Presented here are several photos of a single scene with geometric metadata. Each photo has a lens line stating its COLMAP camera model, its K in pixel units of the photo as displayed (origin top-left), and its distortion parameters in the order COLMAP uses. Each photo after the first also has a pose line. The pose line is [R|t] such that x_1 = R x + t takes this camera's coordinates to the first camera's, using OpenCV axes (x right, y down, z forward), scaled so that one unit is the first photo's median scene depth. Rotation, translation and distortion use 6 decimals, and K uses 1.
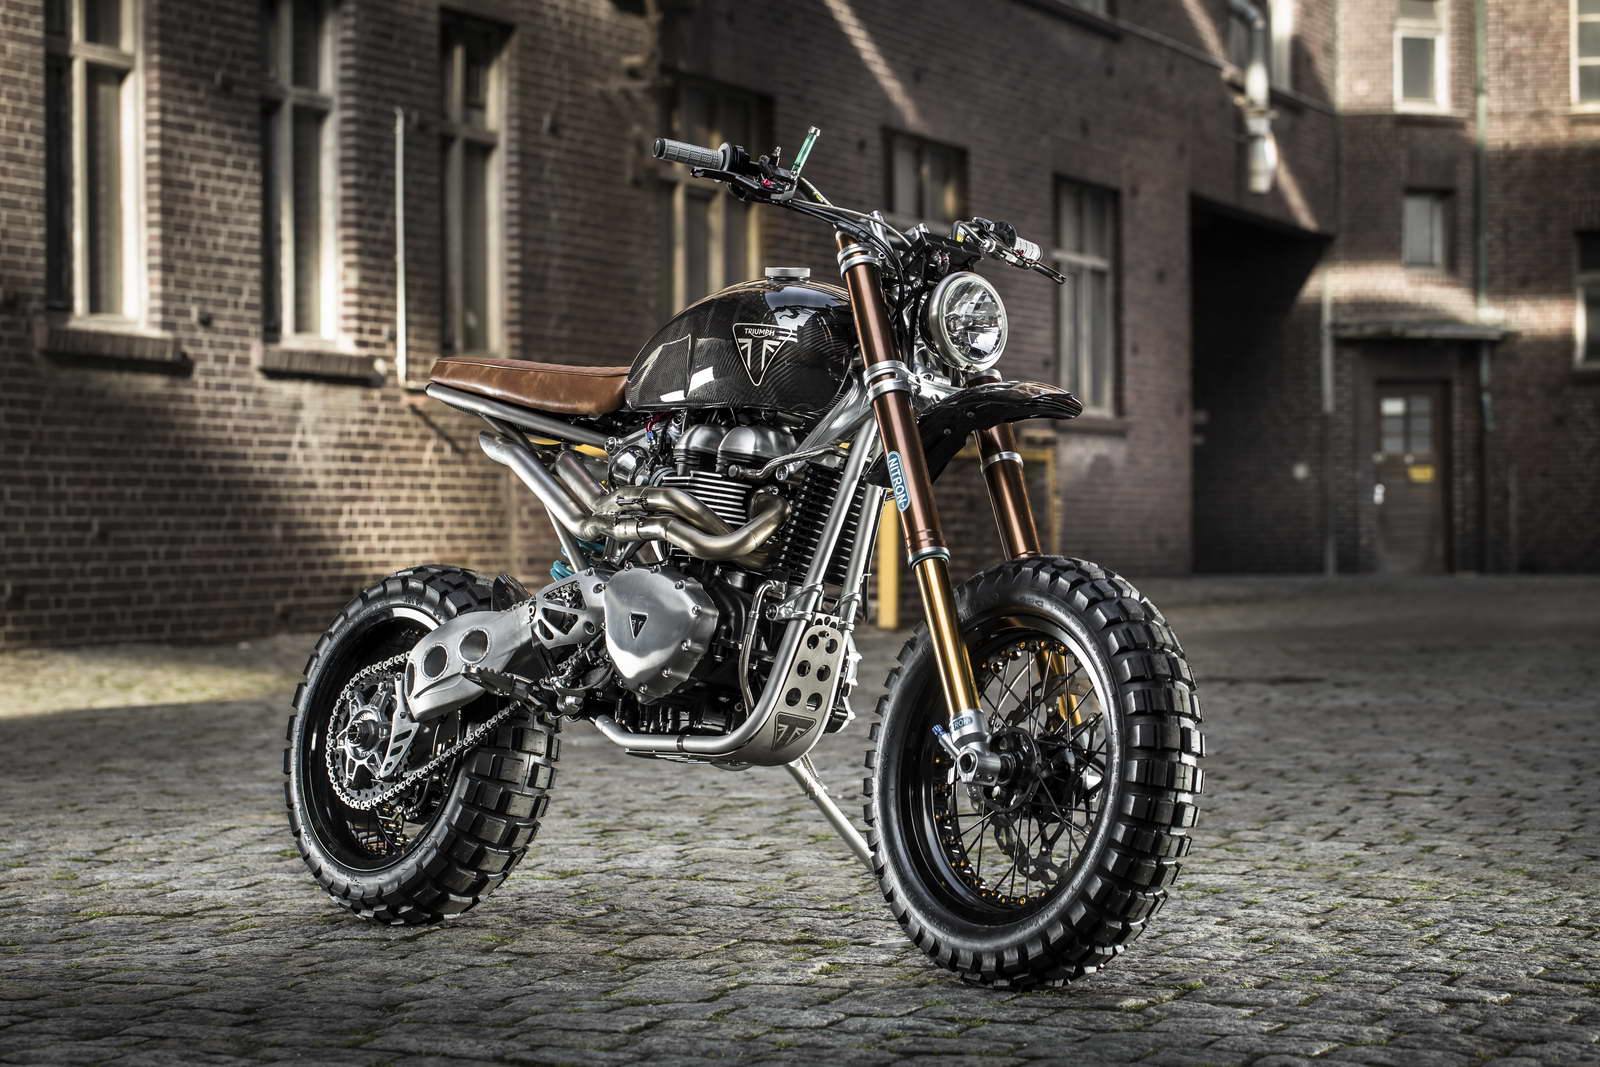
lens RADIAL K [[4502.9, 0, 800.0], [0, 4502.9, 533.5], [0, 0, 1]] dist [-0.101668, 0.739304]
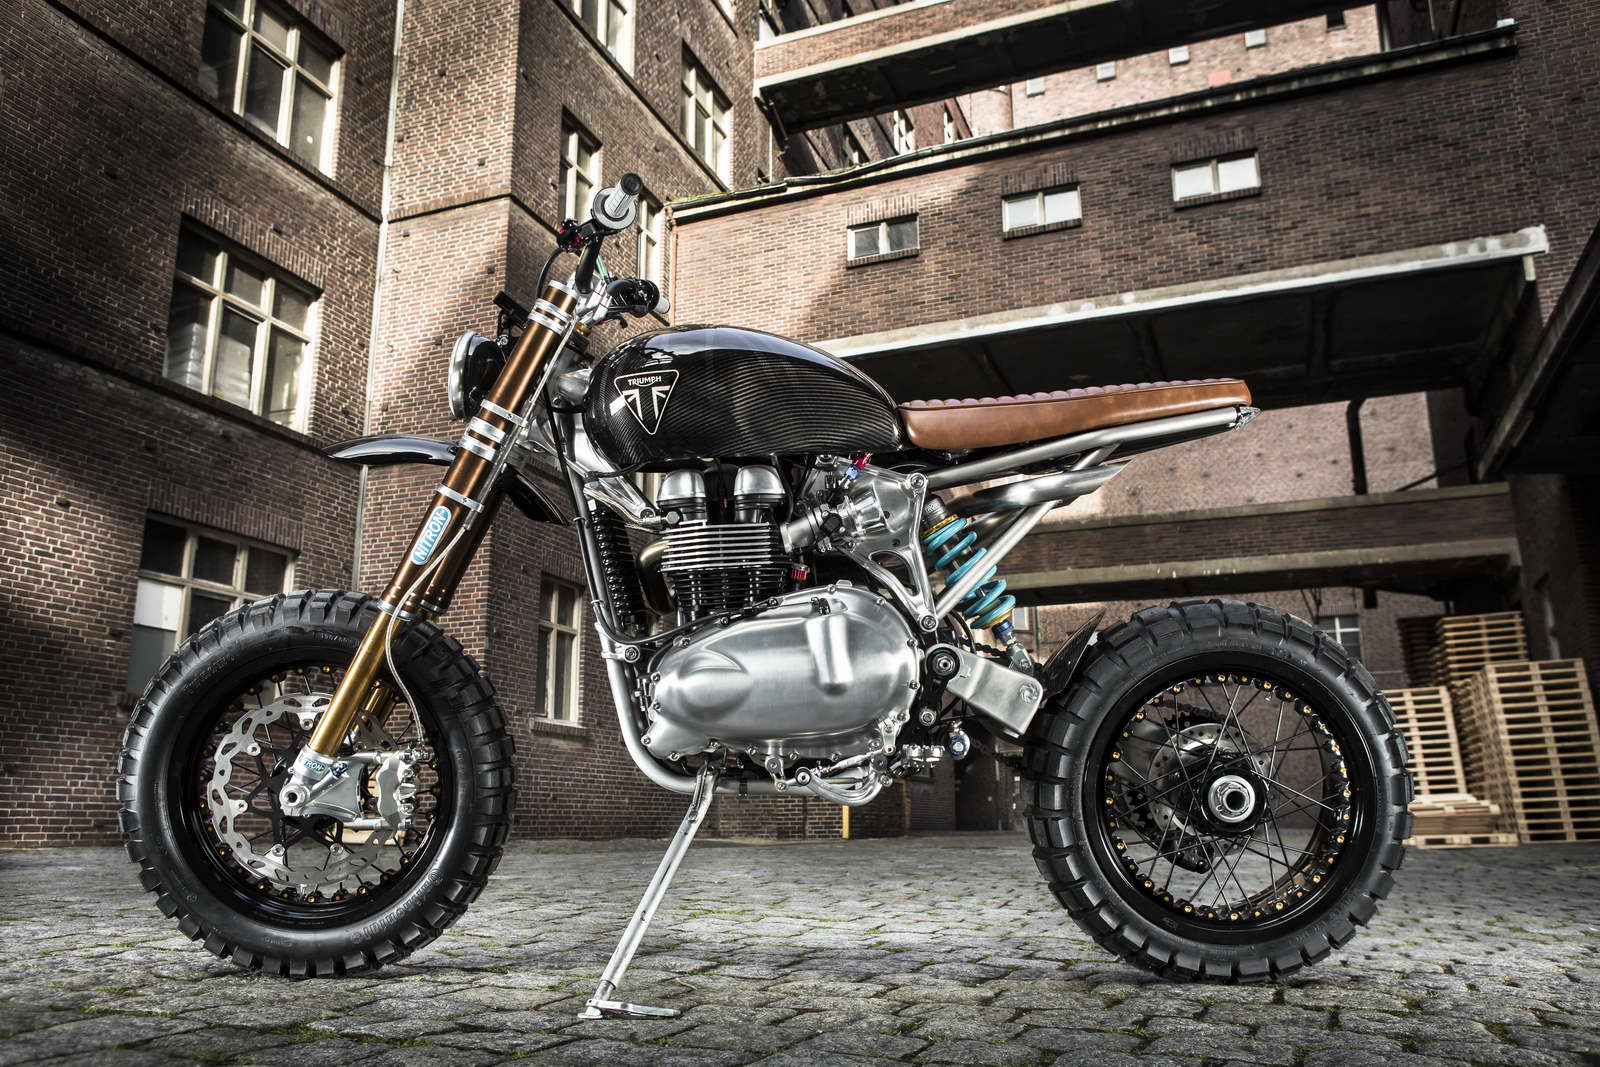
lens RADIAL K [[1239.8, 0, 798.4], [0, 1239.8, 551.6], [0, 0, 1]] dist [0.010807, 0.001420]
pose [[0.999204, -0.005160, -0.039569, 0.020944], [-0.003519, 0.976349, -0.216174, 0.013047], [0.039749, 0.216141, 0.975553, 0.177466]]
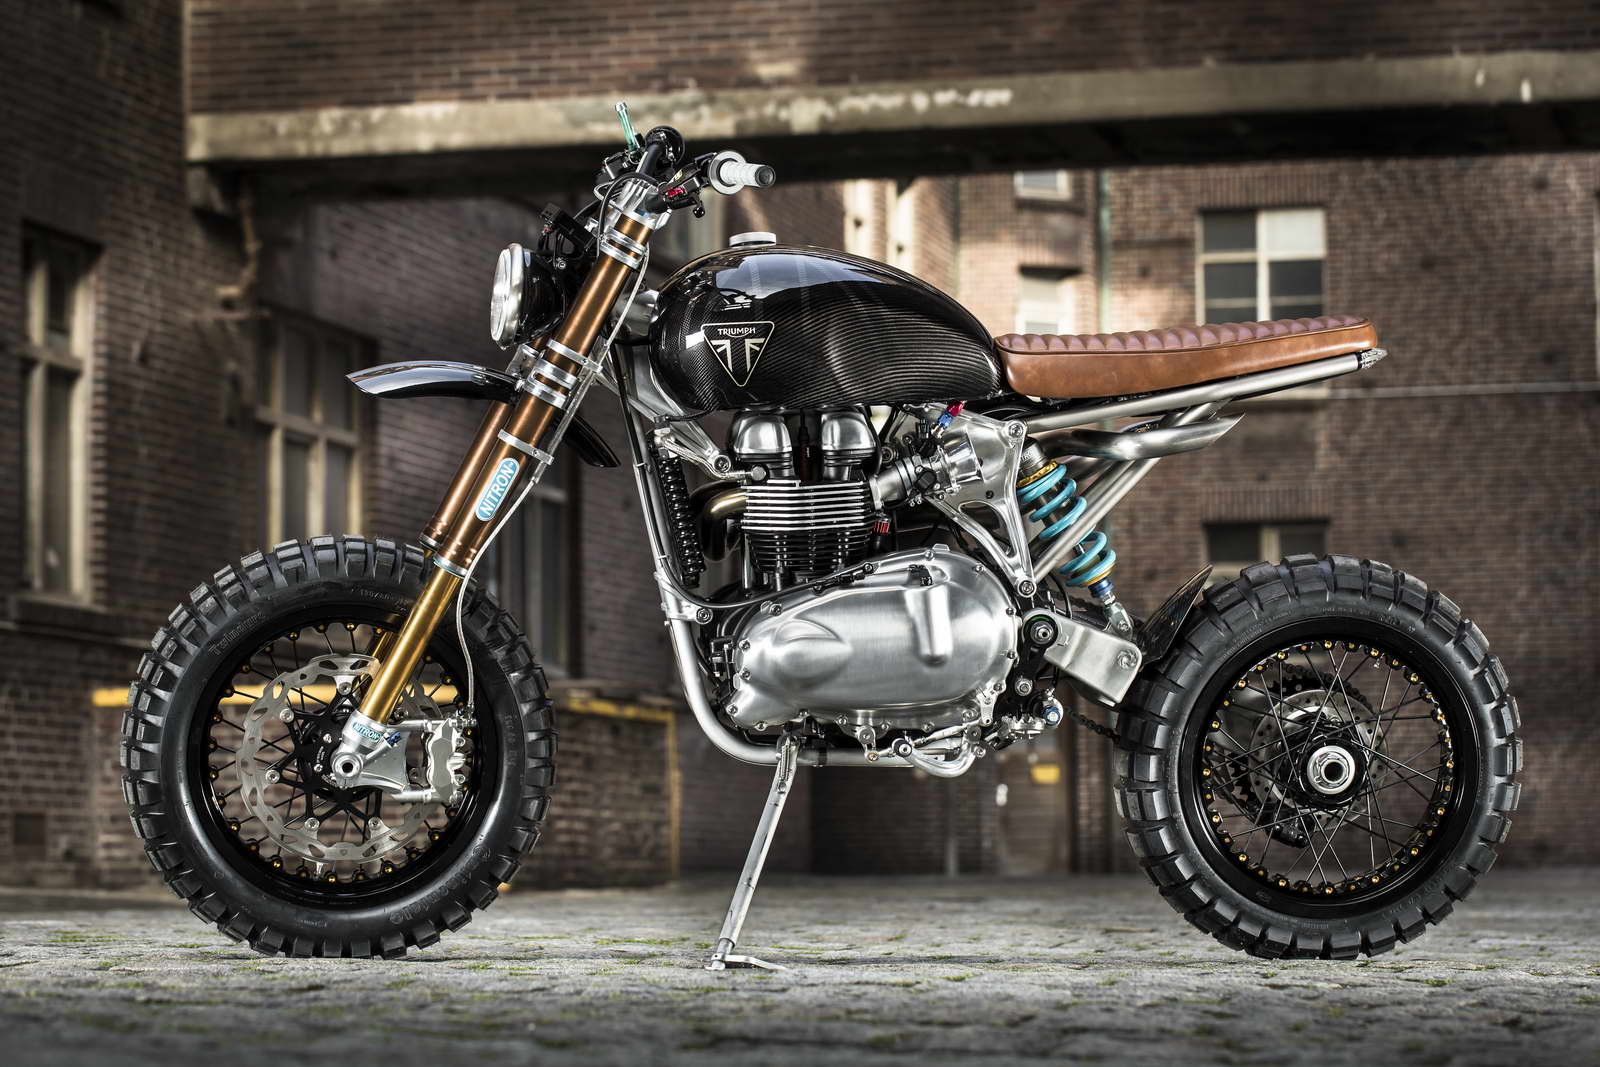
lens RADIAL K [[4654.4, 0, 800.0], [0, 4654.4, 533.5], [0, 0, 1]] dist [-0.099700, 1.593208]
pose [[0.996121, 0.008016, 0.087630, -0.003300], [-0.001677, 0.997391, -0.072170, 0.016230], [-0.087980, 0.071743, 0.993535, 0.031259]]
